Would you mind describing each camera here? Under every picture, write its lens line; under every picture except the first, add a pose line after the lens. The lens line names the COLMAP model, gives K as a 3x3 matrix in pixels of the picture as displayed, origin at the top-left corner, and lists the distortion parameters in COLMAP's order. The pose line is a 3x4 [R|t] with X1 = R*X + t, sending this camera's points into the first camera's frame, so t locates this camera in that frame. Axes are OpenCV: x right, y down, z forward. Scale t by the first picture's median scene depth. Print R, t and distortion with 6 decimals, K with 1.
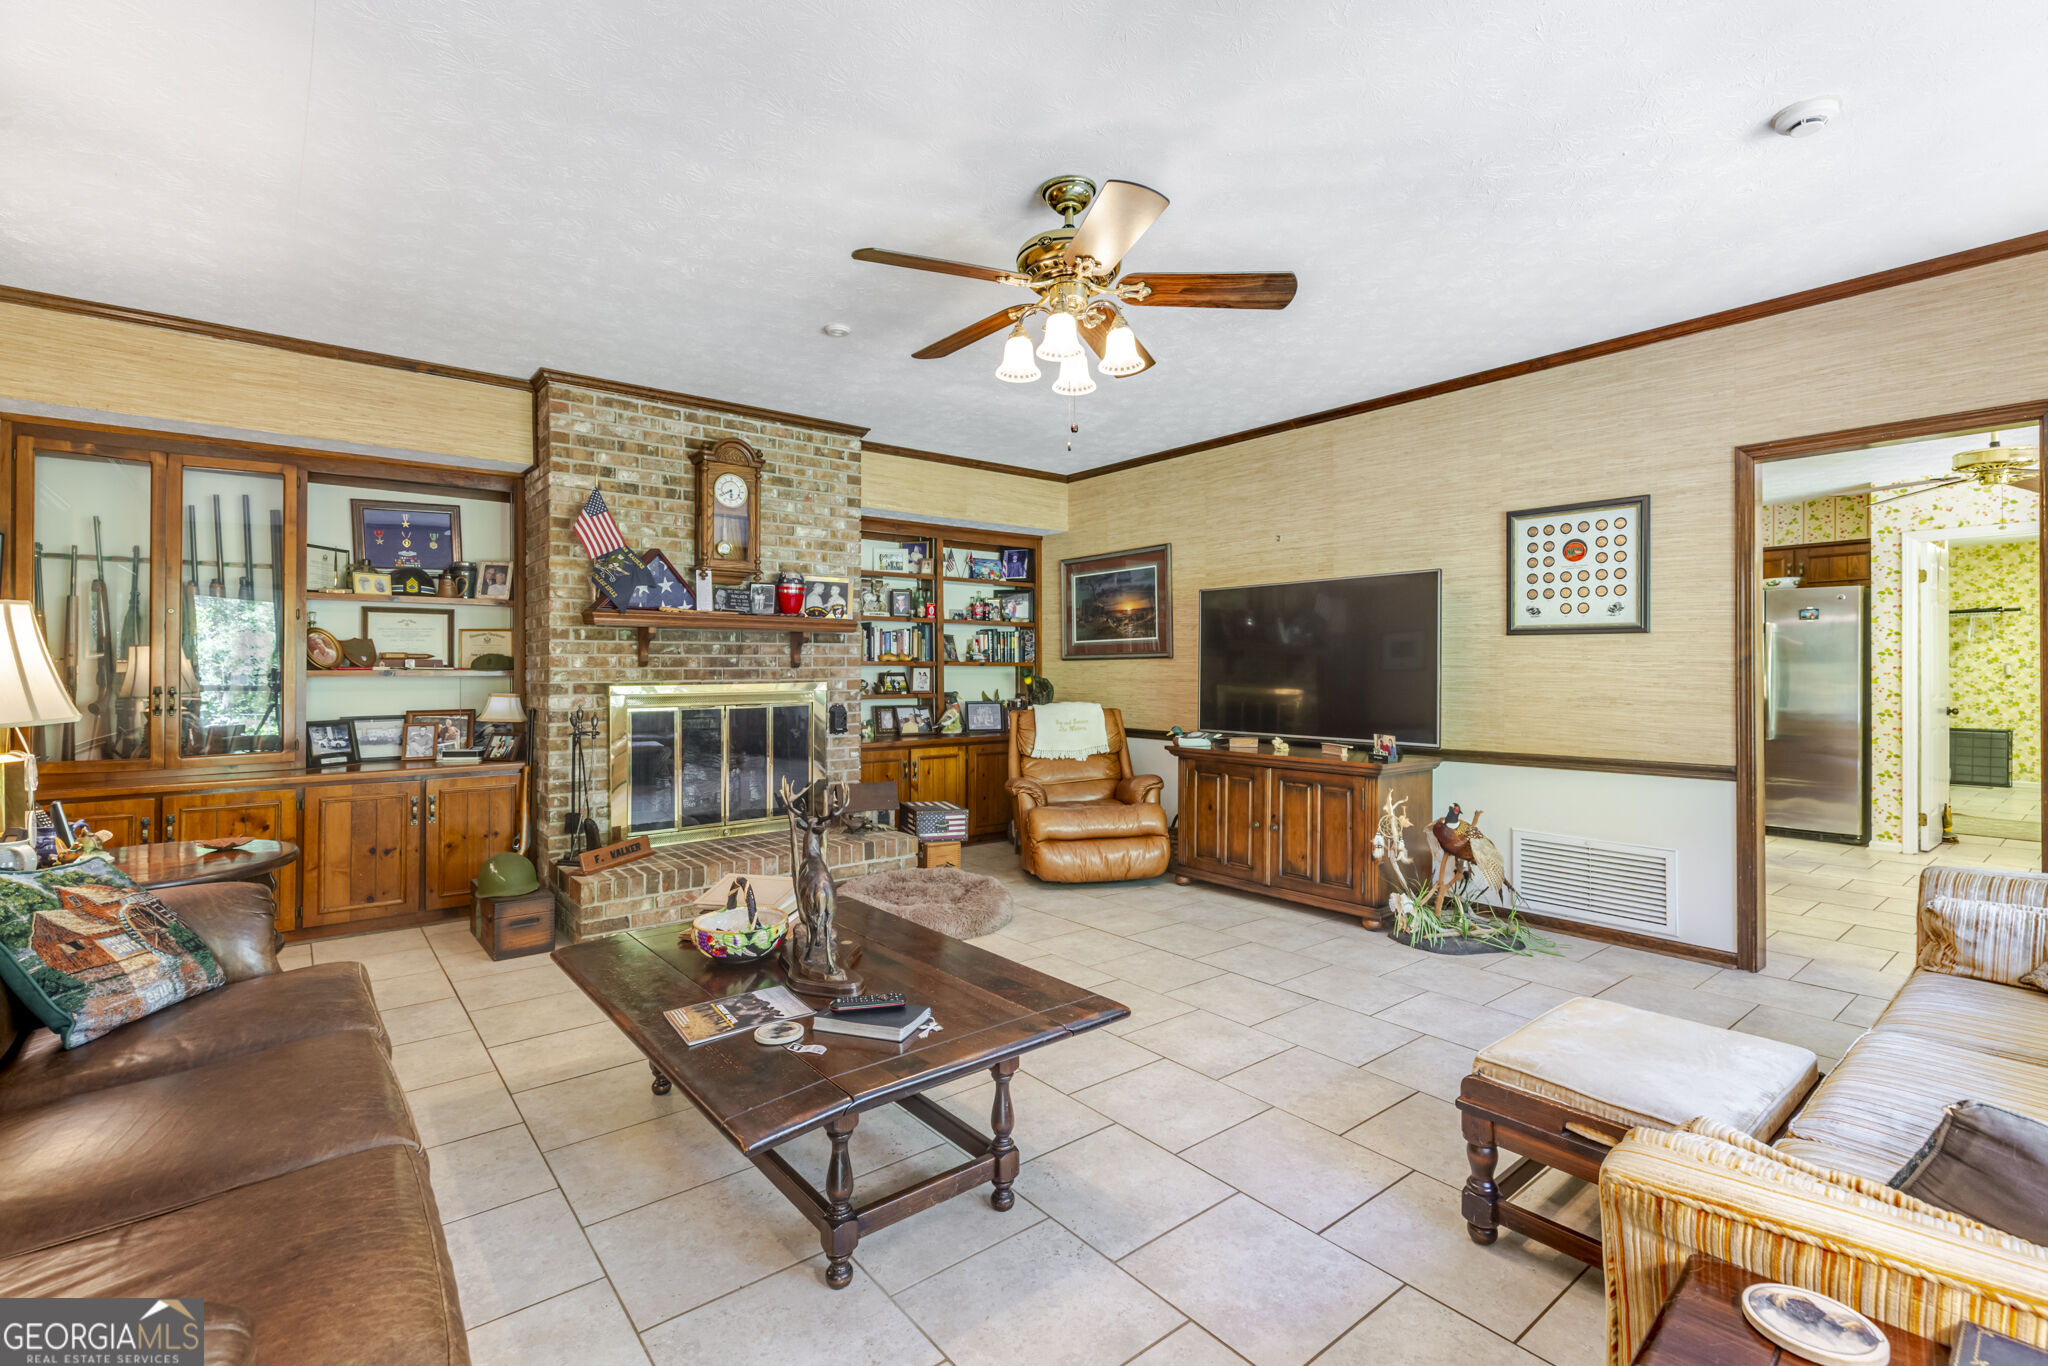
lens RADIAL K [[922.1, 0, 1024.9], [0, 922.1, 670.7], [0, 0, 1]] dist [-0.000908, 0.000109]
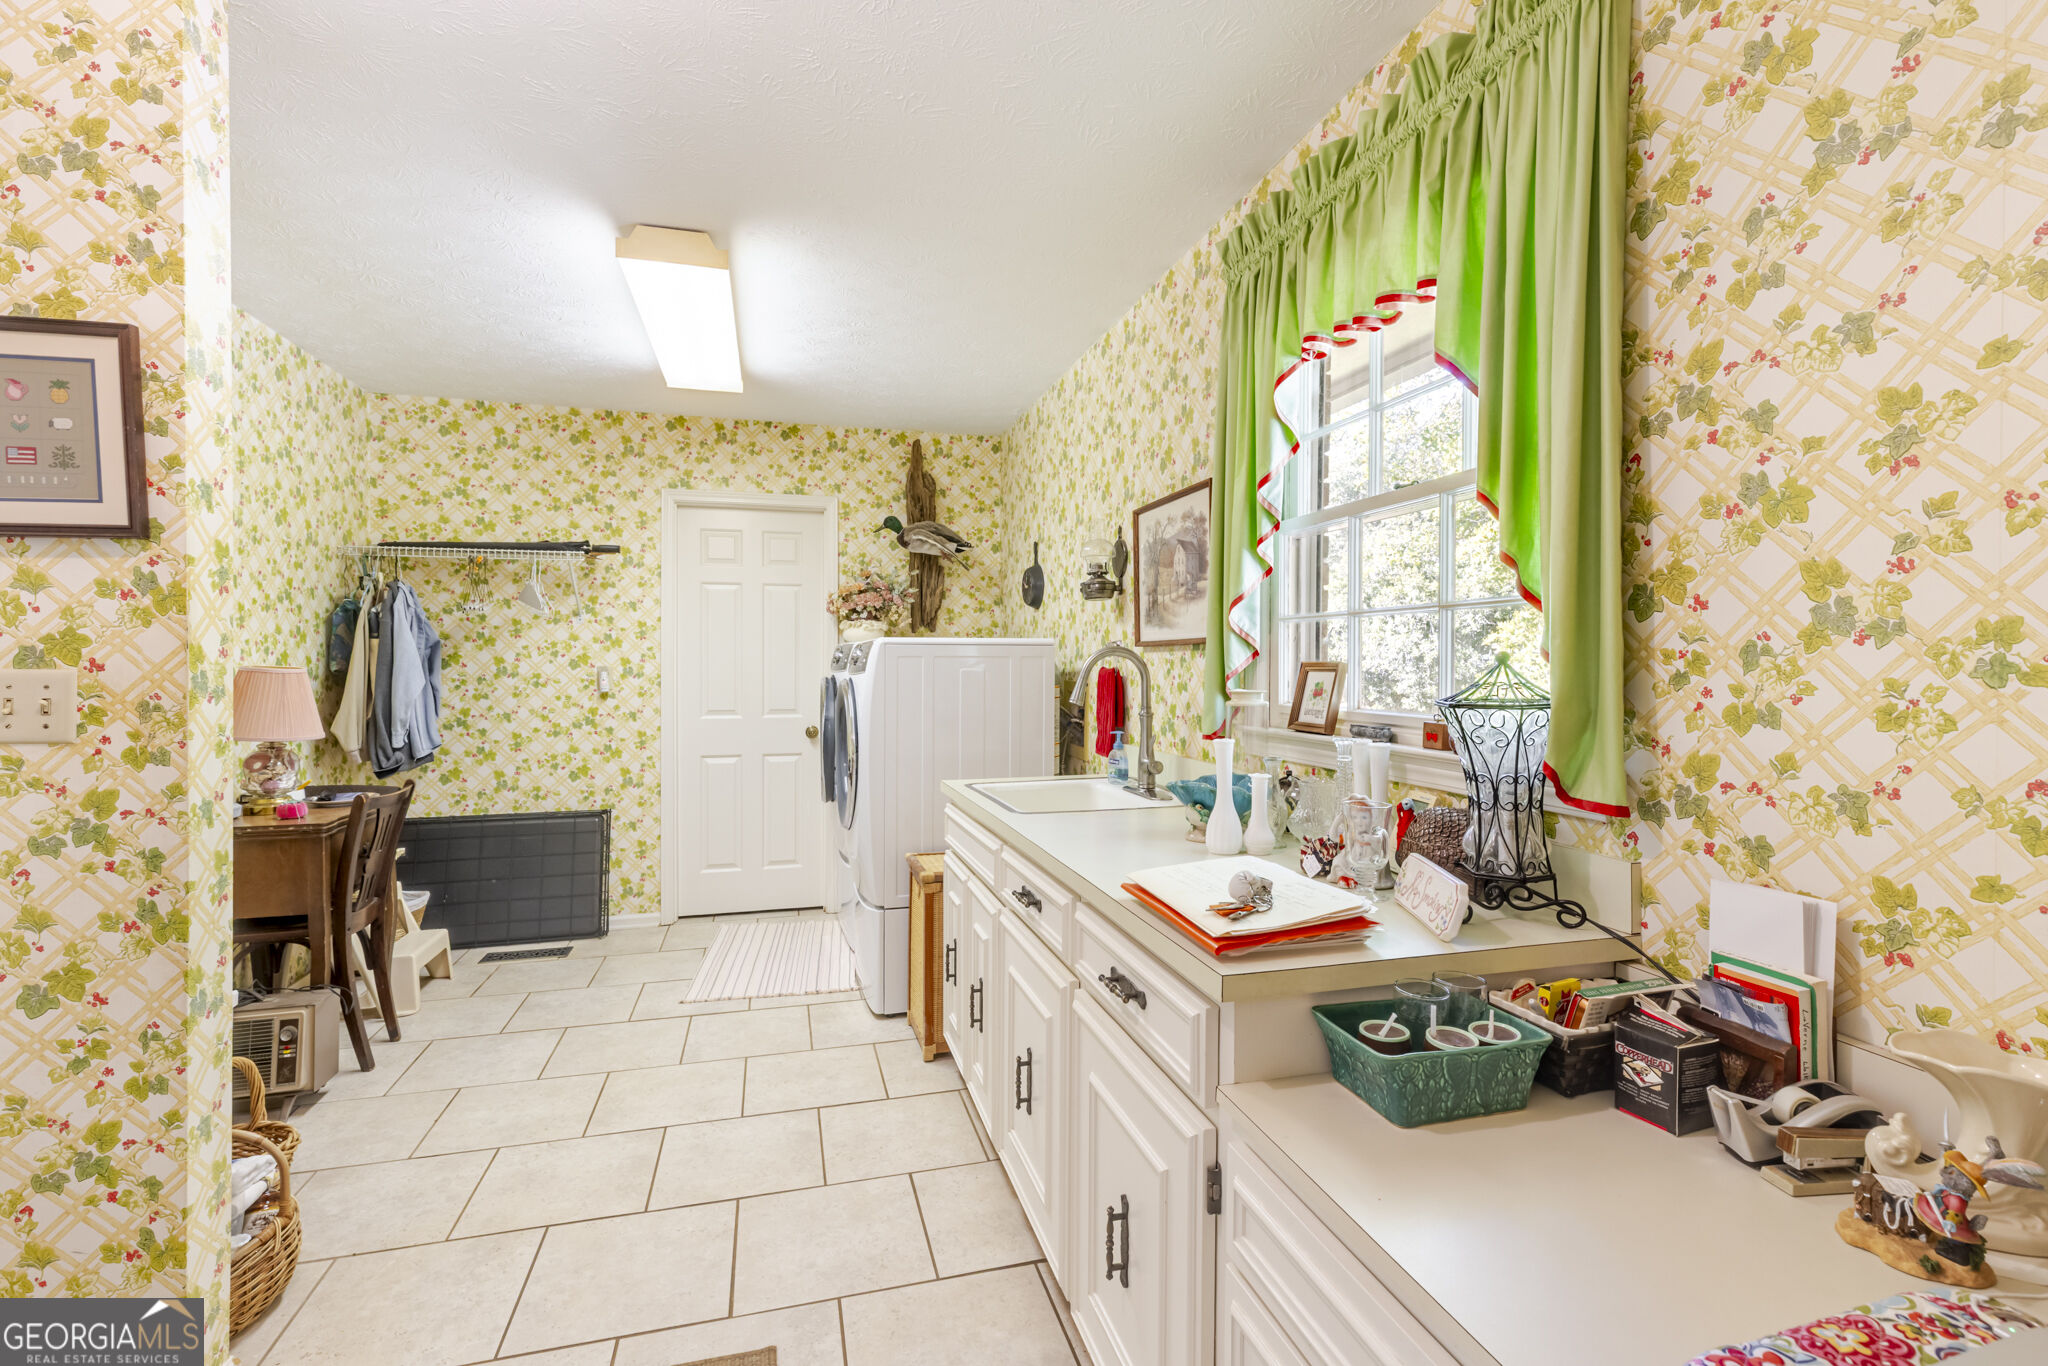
lens RADIAL K [[922.1, 0, 1023.2], [0, 922.1, 679.7], [0, 0, 1]] dist [-0.000908, 0.000109]
pose [[0.411282, -0.004500, 0.911497, 0.419465], [-0.008558, 0.999925, 0.008798, -0.004476], [-0.911468, -0.011419, 0.411213, 0.353449]]
